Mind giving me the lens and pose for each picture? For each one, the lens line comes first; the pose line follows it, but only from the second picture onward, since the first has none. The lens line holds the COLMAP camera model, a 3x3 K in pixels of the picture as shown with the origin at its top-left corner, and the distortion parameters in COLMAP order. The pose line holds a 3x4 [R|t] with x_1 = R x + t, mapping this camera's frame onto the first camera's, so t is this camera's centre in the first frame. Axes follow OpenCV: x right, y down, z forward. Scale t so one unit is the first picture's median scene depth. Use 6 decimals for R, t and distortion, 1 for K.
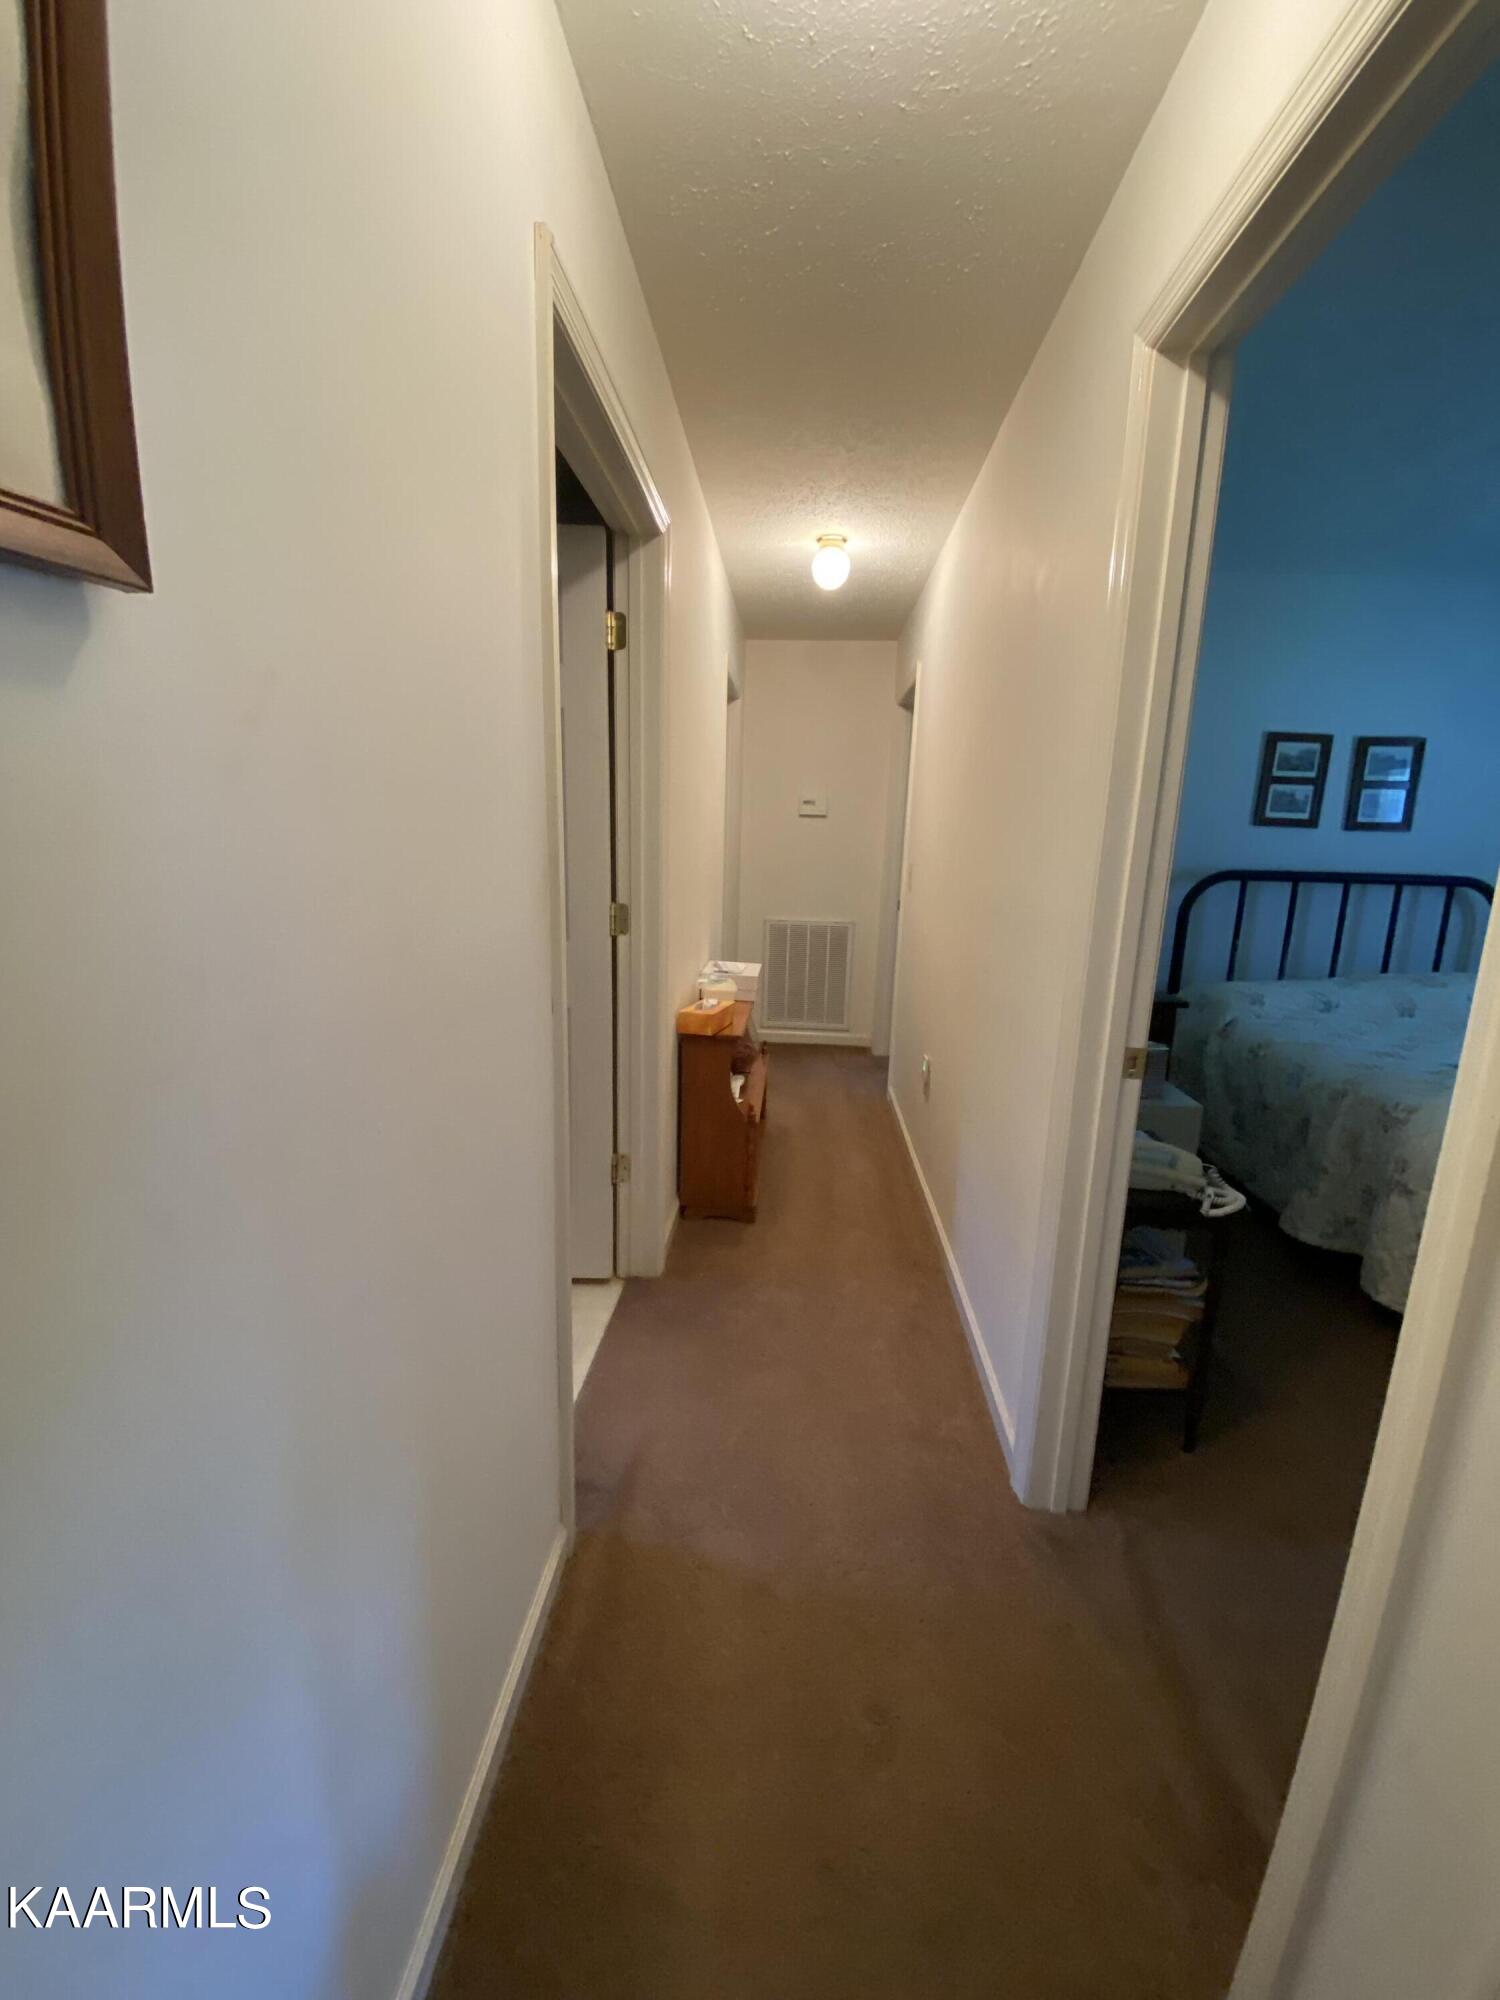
lens RADIAL K [[828.5, 0, 750.0], [0, 828.5, 1000.0], [0, 0, 1]] dist [0.004011, -0.008711]
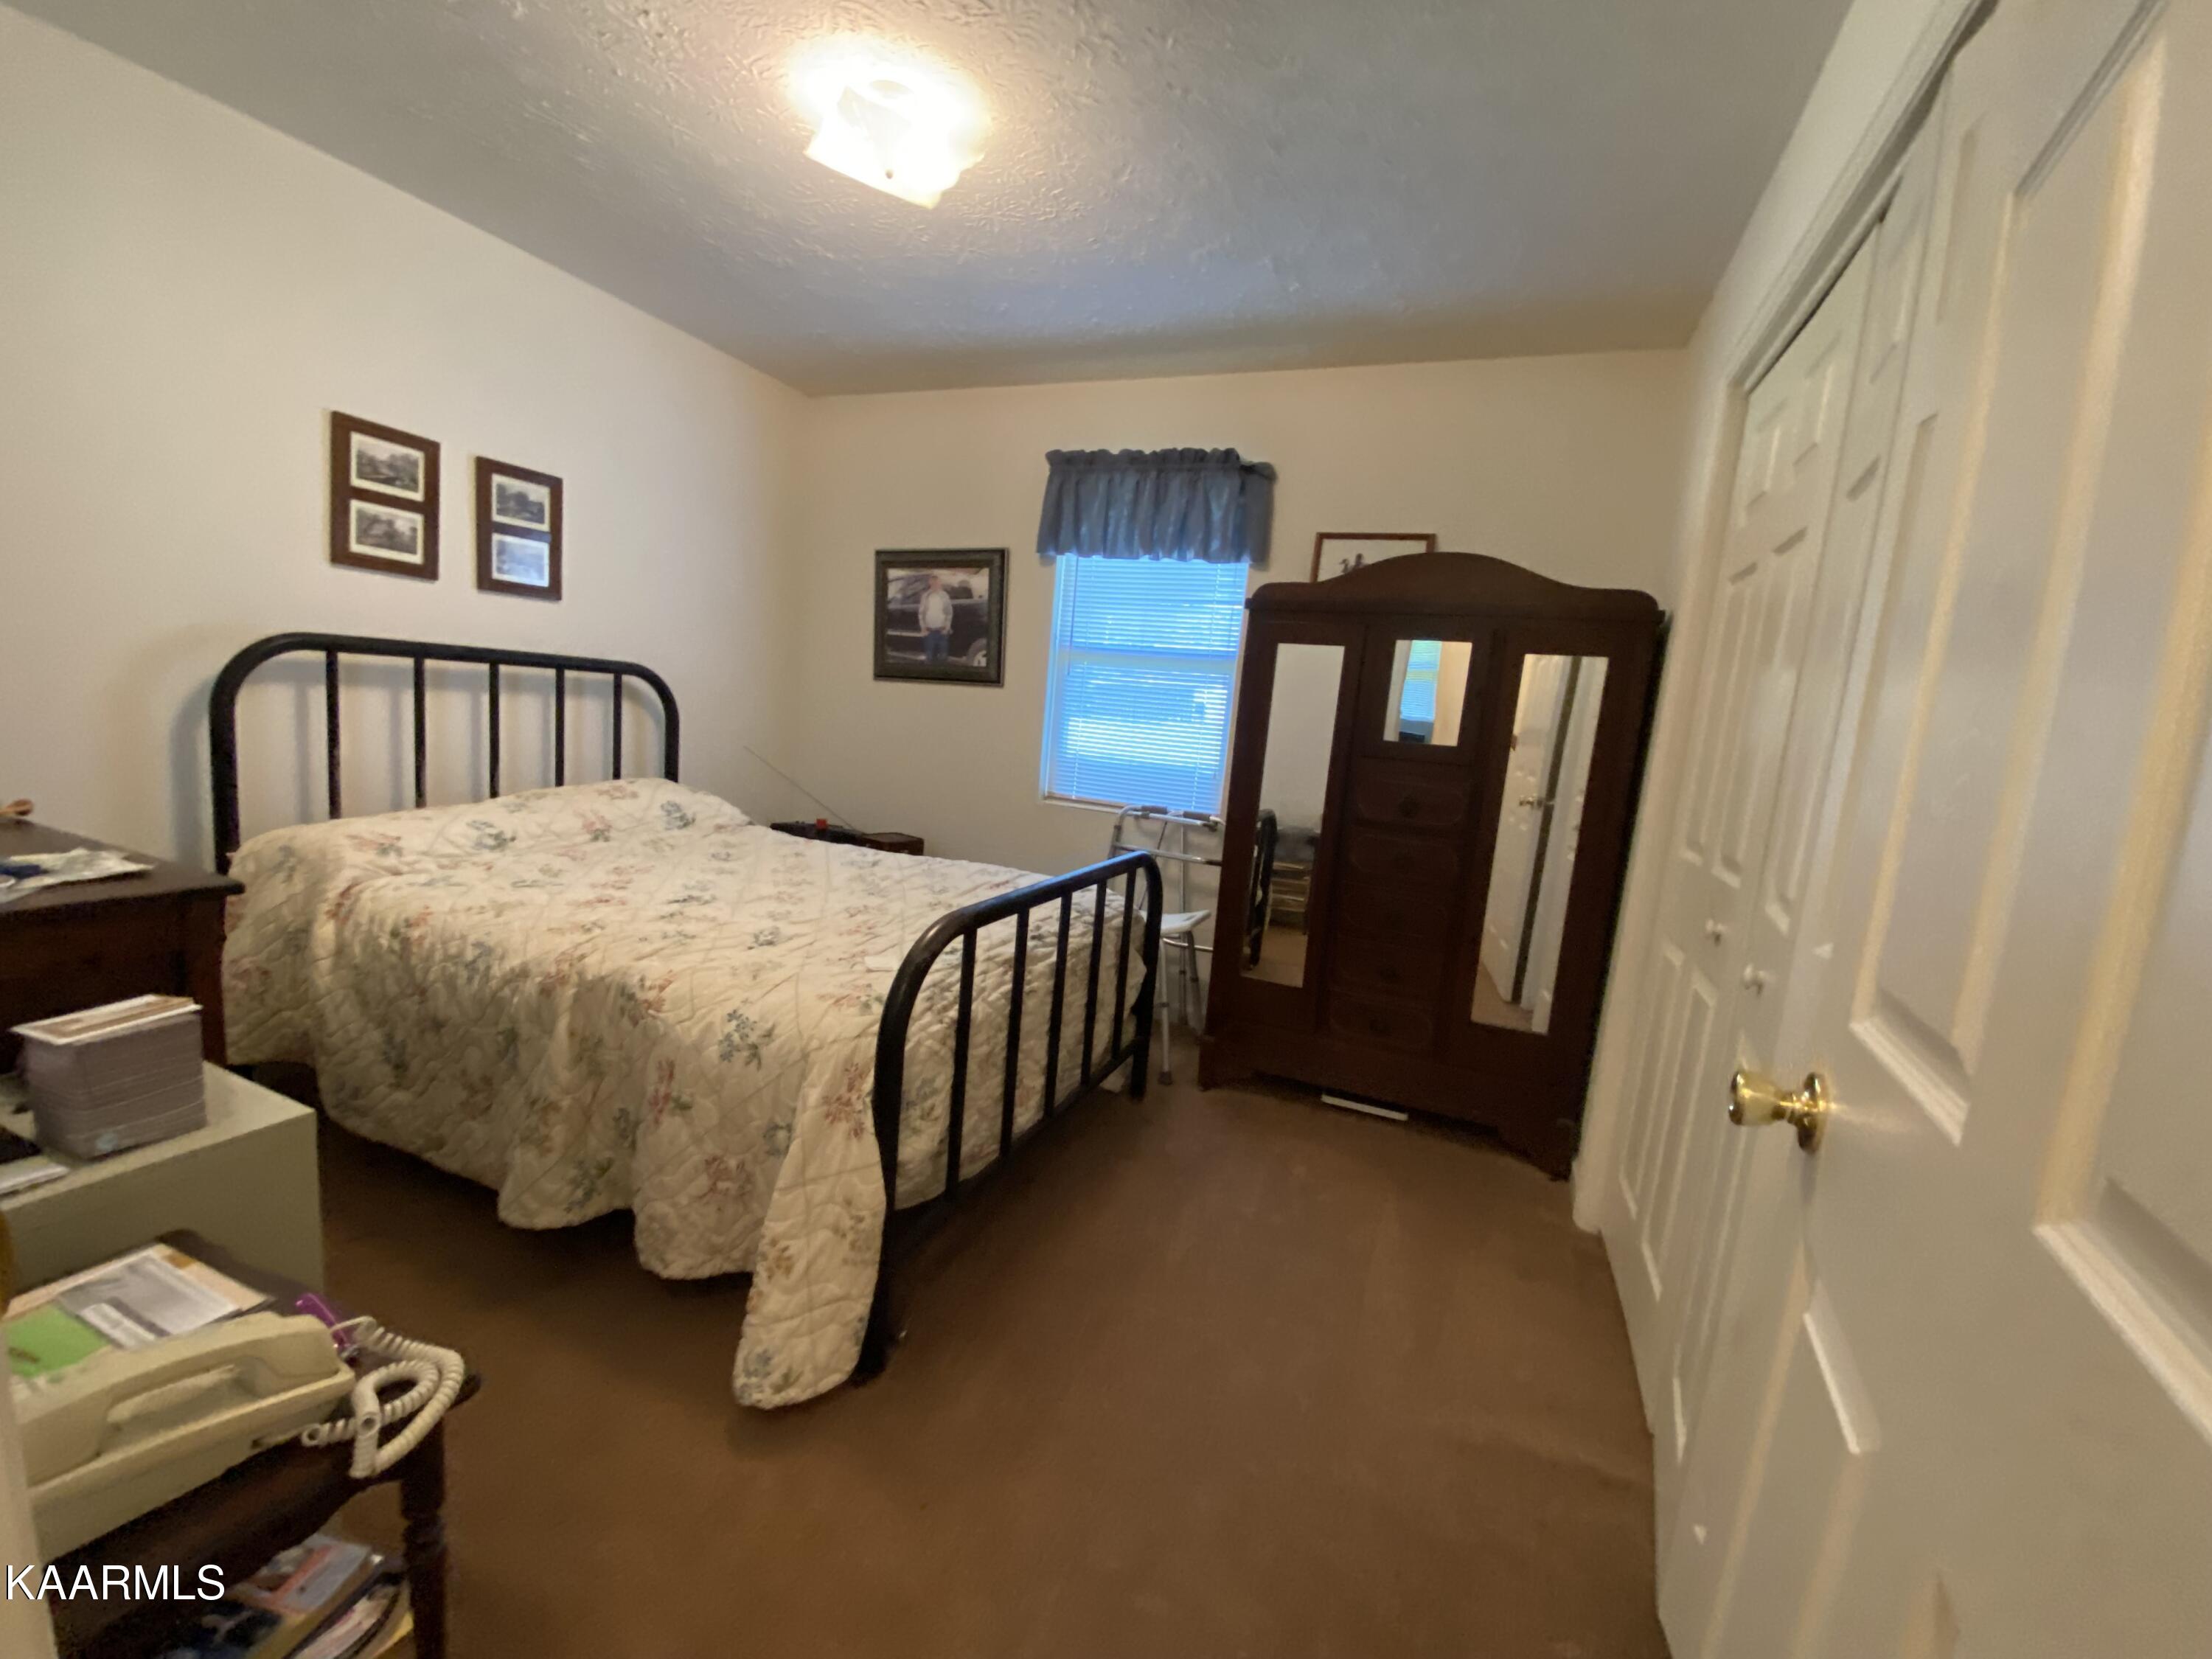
lens RADIAL K [[916.4, 0, 1106.0], [0, 916.4, 829.5], [0, 0, 1]] dist [0.004011, -0.008711]
pose [[0.337951, -0.124159, 0.932938, 0.167310], [0.108577, 0.989785, 0.092393, -0.018298], [-0.934880, 0.070071, 0.347979, 0.278801]]
